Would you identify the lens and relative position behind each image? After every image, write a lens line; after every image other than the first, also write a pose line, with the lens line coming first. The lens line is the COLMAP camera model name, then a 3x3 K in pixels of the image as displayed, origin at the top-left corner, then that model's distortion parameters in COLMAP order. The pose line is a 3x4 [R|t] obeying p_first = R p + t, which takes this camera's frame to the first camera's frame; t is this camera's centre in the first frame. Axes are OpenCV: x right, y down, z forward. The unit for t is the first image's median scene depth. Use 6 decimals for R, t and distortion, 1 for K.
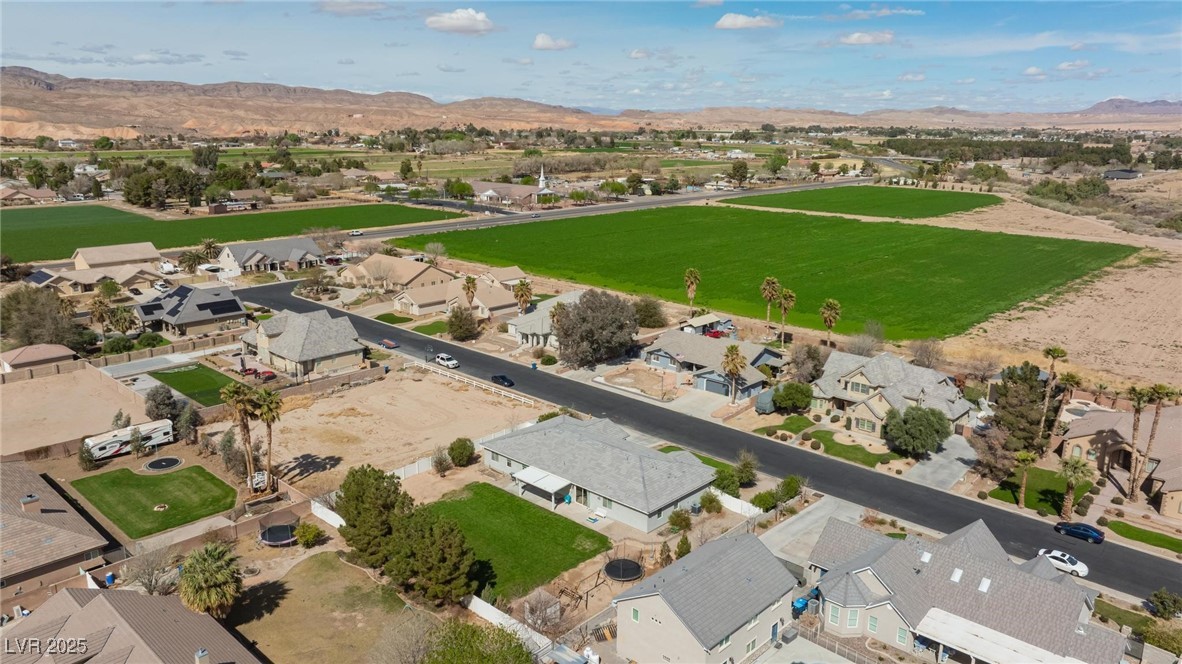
lens RADIAL K [[838.0, 0, 597.2], [0, 838.0, 333.3], [0, 0, 1]] dist [-0.008872, -0.002059]
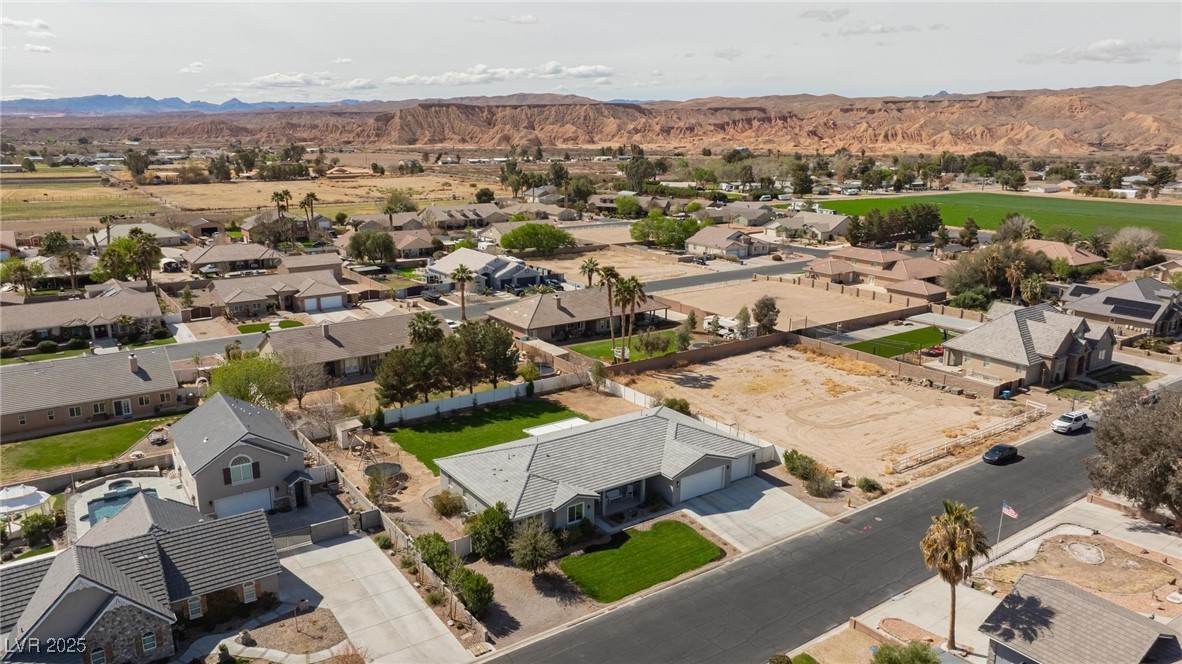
lens RADIAL K [[829.7, 0, 591.0], [0, 829.7, 332.0], [0, 0, 1]] dist [-0.014419, -0.002775]
pose [[-0.219956, 0.221360, -0.950063, 0.503796], [-0.250314, 0.928498, 0.274288, -0.116776], [0.942848, 0.298145, -0.148819, 0.765388]]
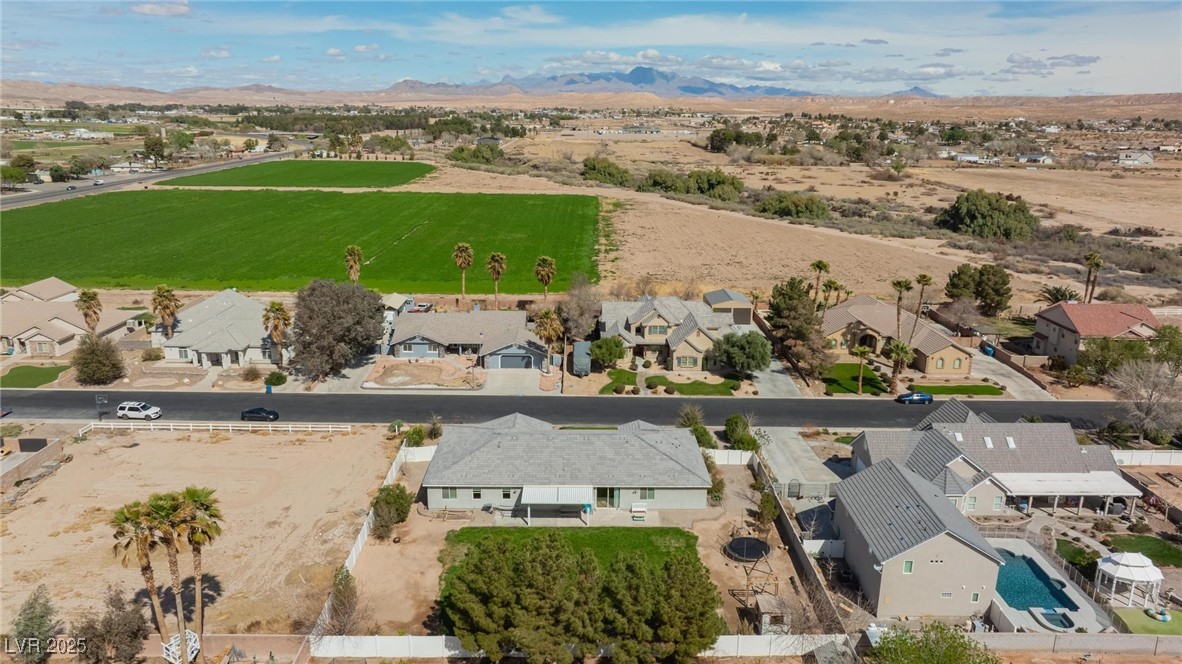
lens RADIAL K [[838.0, 0, 597.2], [0, 838.0, 333.3], [0, 0, 1]] dist [-0.008872, -0.002059]
pose [[0.722814, -0.180722, 0.666993, -0.370227], [0.164941, 0.982420, 0.087441, -0.028674], [-0.671069, 0.046811, 0.739915, 0.250274]]
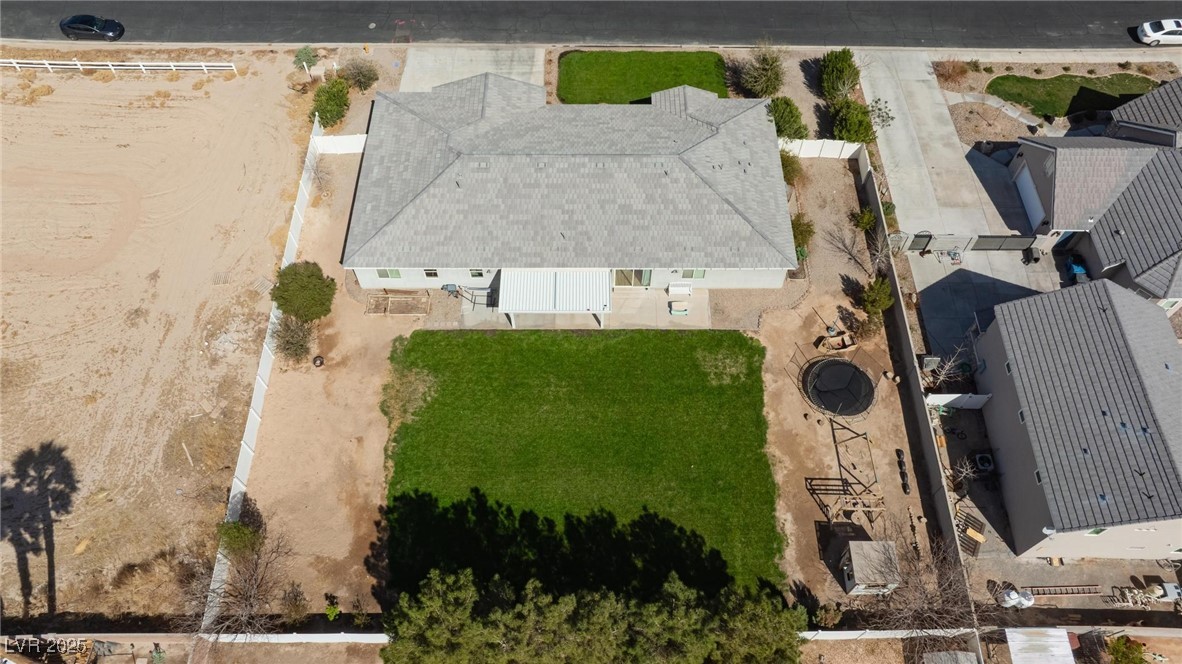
lens RADIAL K [[829.7, 0, 591.0], [0, 829.7, 332.0], [0, 0, 1]] dist [-0.014419, -0.002775]
pose [[0.738696, -0.577762, 0.347160, -0.163868], [0.170832, 0.658705, 0.732751, -0.121654], [-0.652031, -0.481974, 0.585283, 0.454346]]
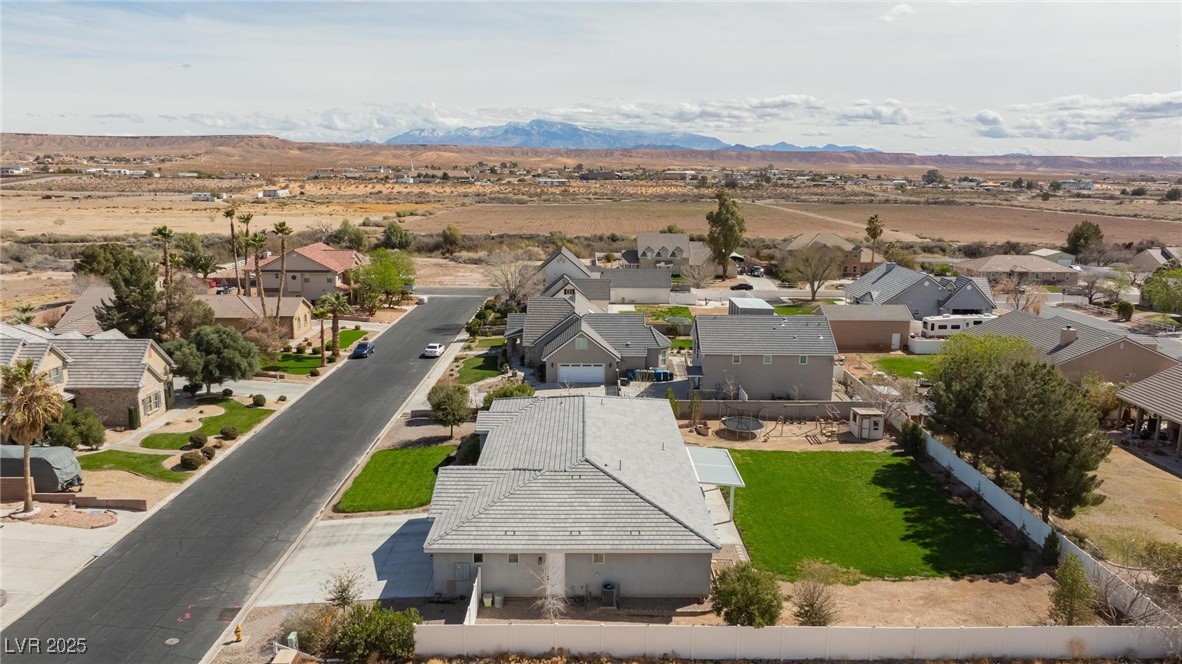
lens RADIAL K [[829.7, 0, 591.0], [0, 829.7, 332.0], [0, 0, 1]] dist [-0.014419, -0.002775]
pose [[-0.676866, -0.157963, 0.718958, -0.271601], [0.172815, 0.915306, 0.363801, -0.086846], [-0.715533, 0.370491, -0.592241, 0.916215]]
